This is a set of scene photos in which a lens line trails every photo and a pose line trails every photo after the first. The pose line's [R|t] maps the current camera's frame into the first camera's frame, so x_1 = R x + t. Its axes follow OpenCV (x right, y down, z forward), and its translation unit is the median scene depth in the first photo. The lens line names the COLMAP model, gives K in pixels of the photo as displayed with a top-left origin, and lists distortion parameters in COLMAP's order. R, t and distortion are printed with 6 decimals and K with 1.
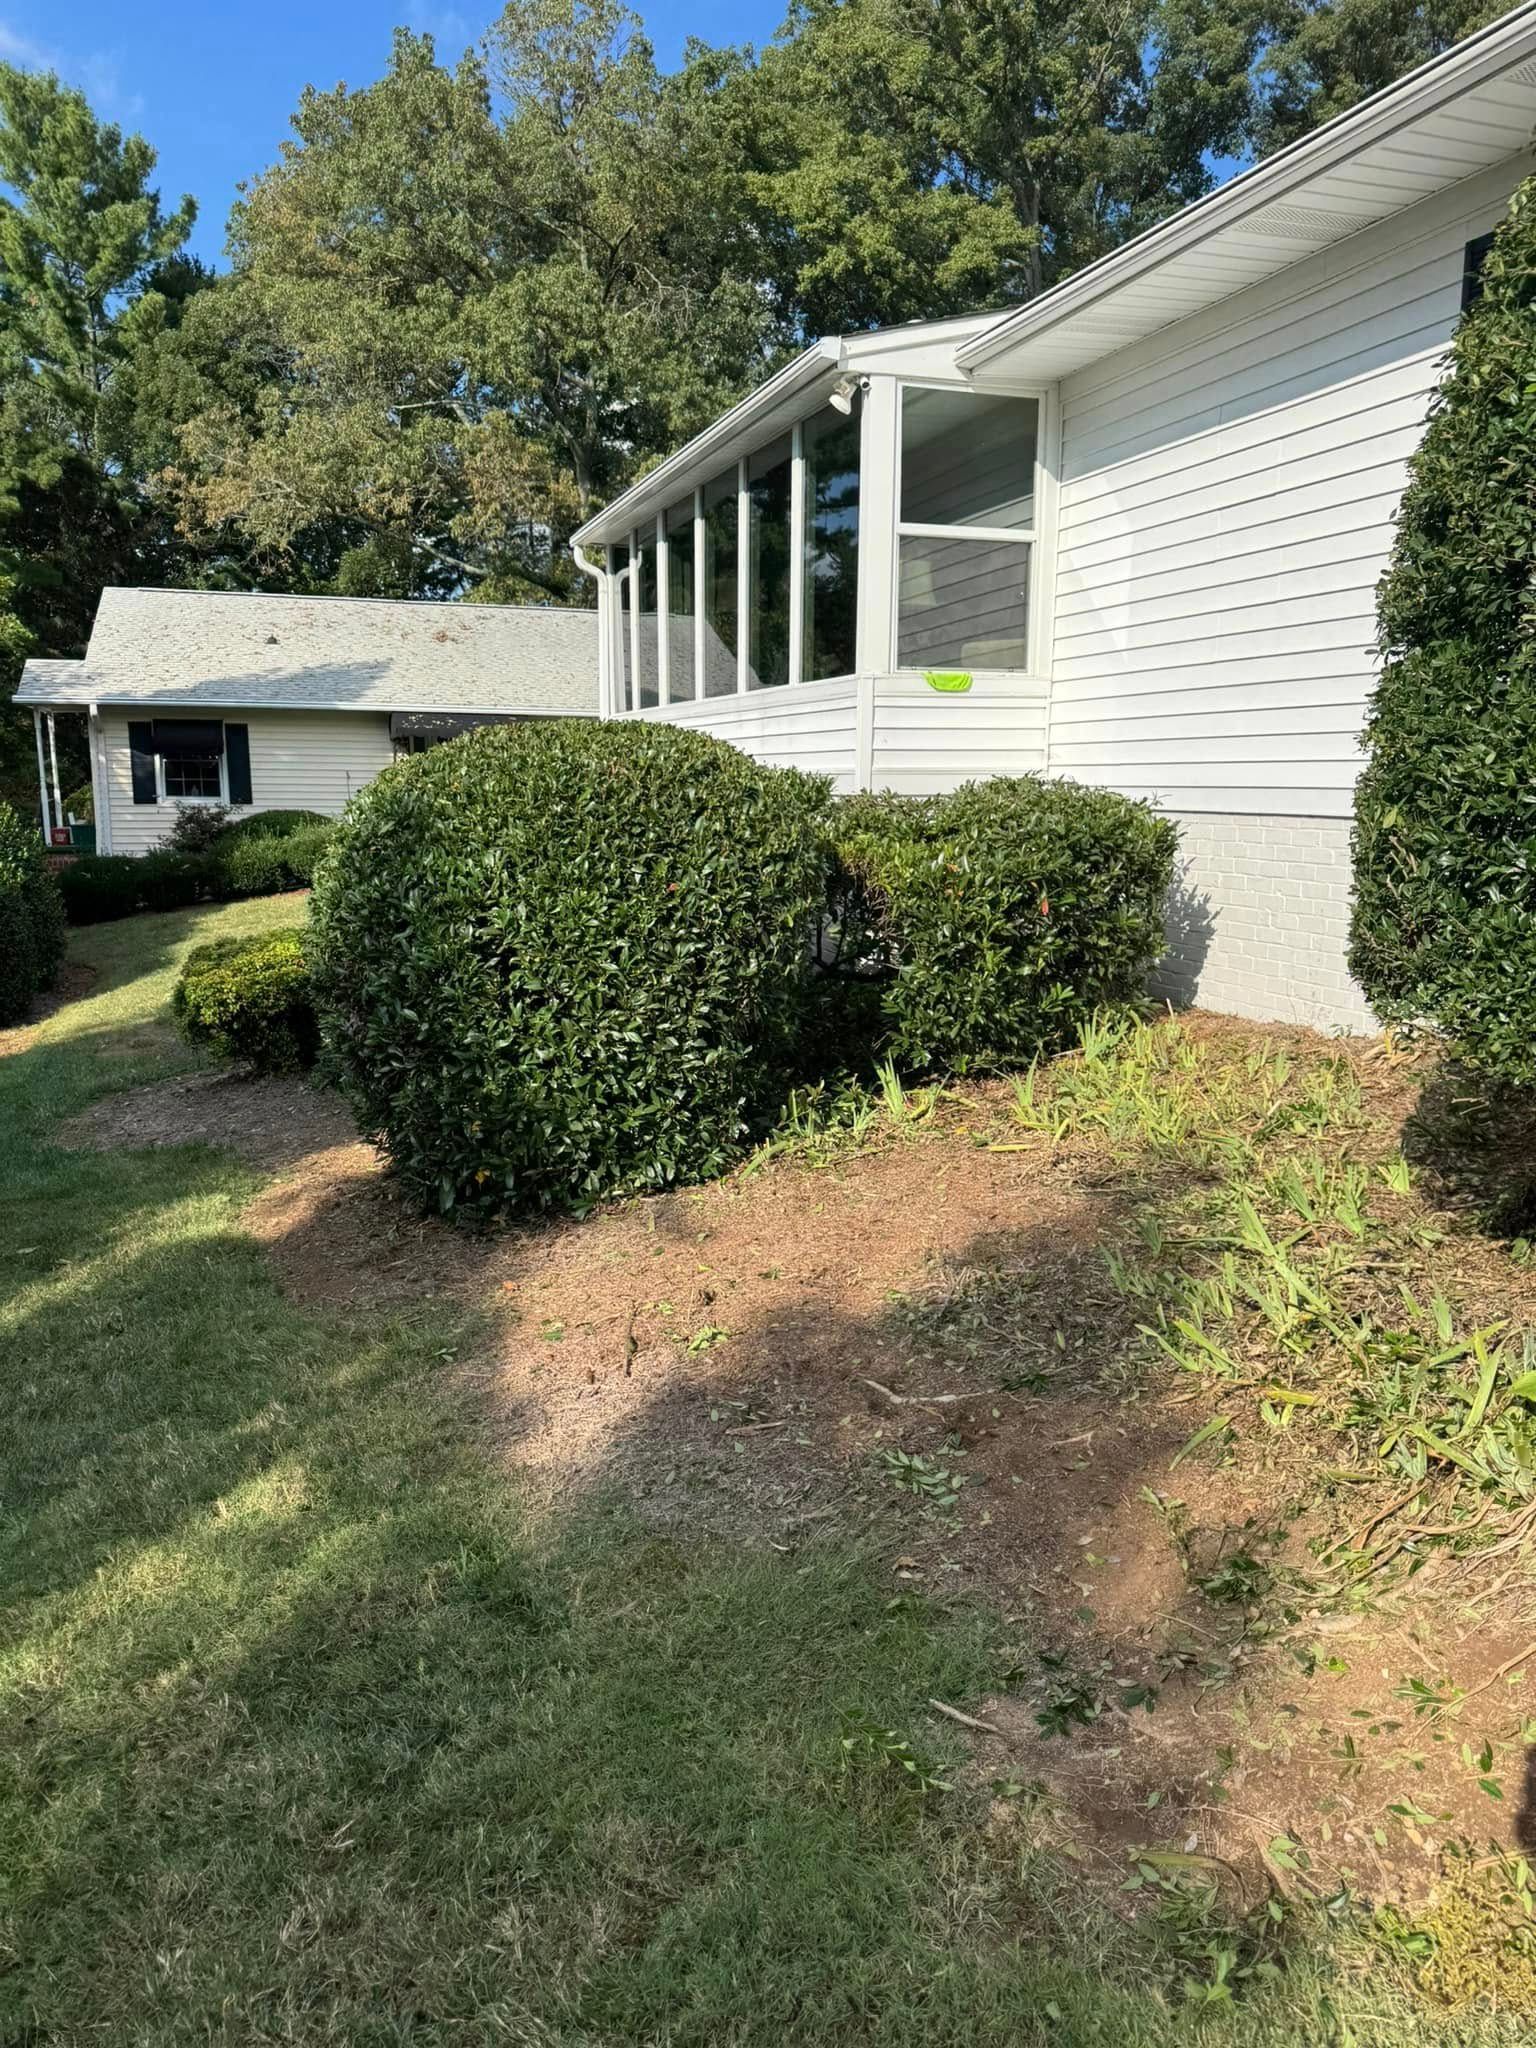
lens RADIAL K [[1516.5, 0, 768.0], [0, 1516.5, 1024.0], [0, 0, 1]] dist [0.008003, 0.000950]
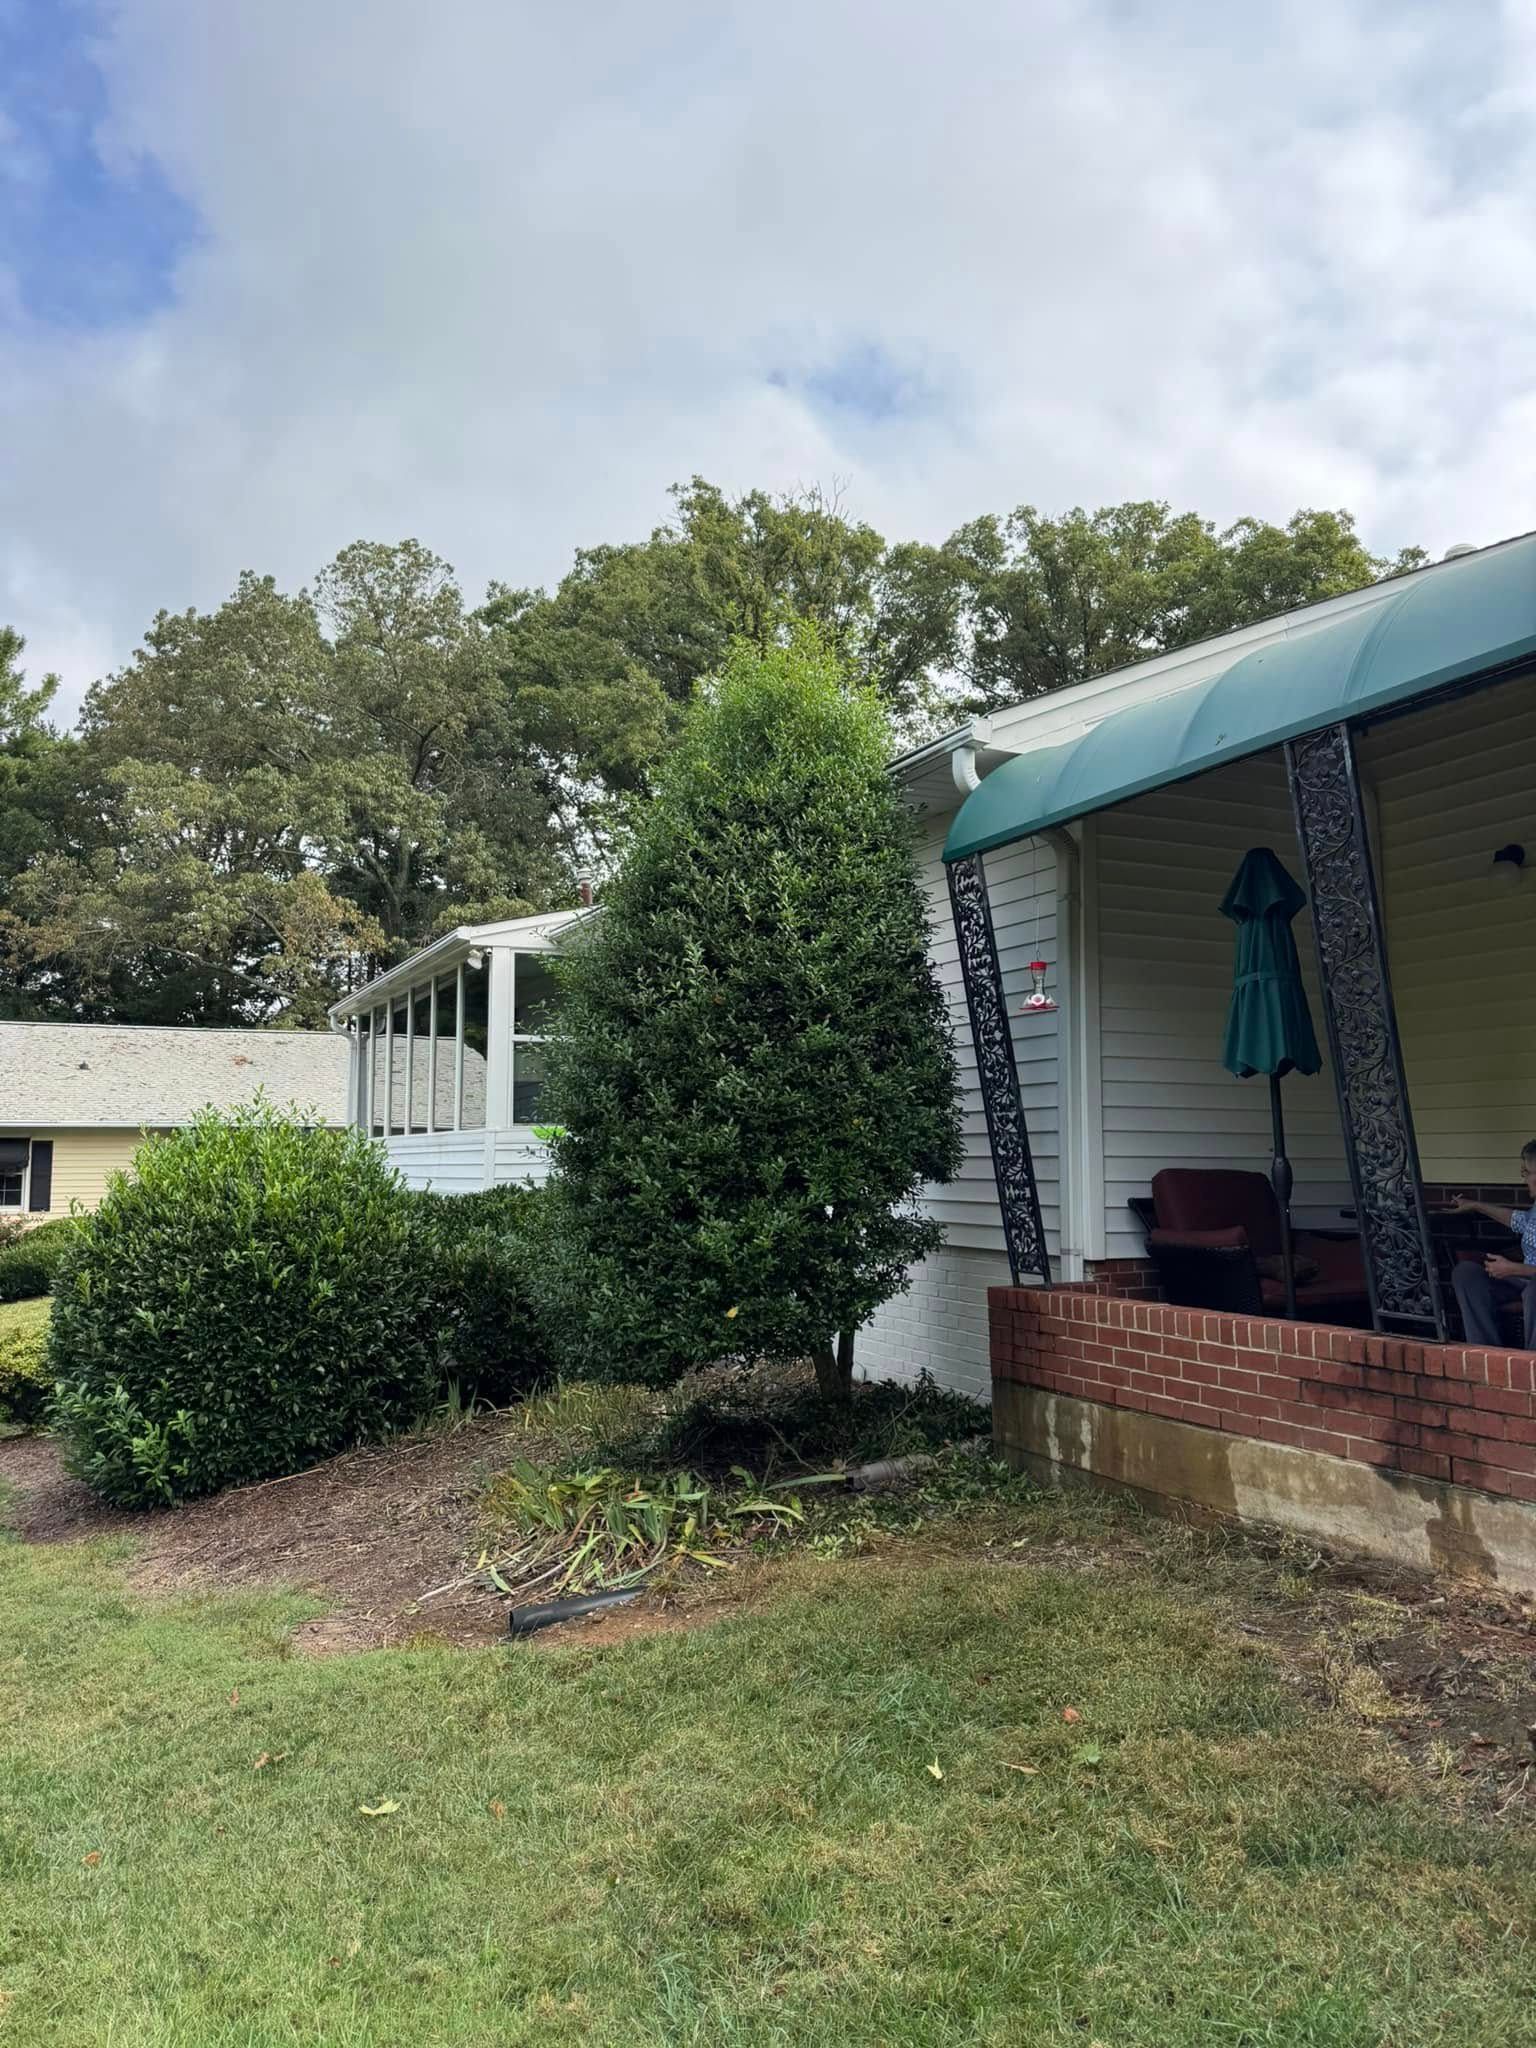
lens RADIAL K [[1516.5, 0, 768.0], [0, 1516.5, 1024.0], [0, 0, 1]] dist [0.008003, 0.000950]
pose [[0.993719, 0.011475, 0.111312, 0.059408], [0.017210, 0.967223, -0.253346, 0.014817], [-0.110570, 0.253670, 0.960950, -0.167534]]
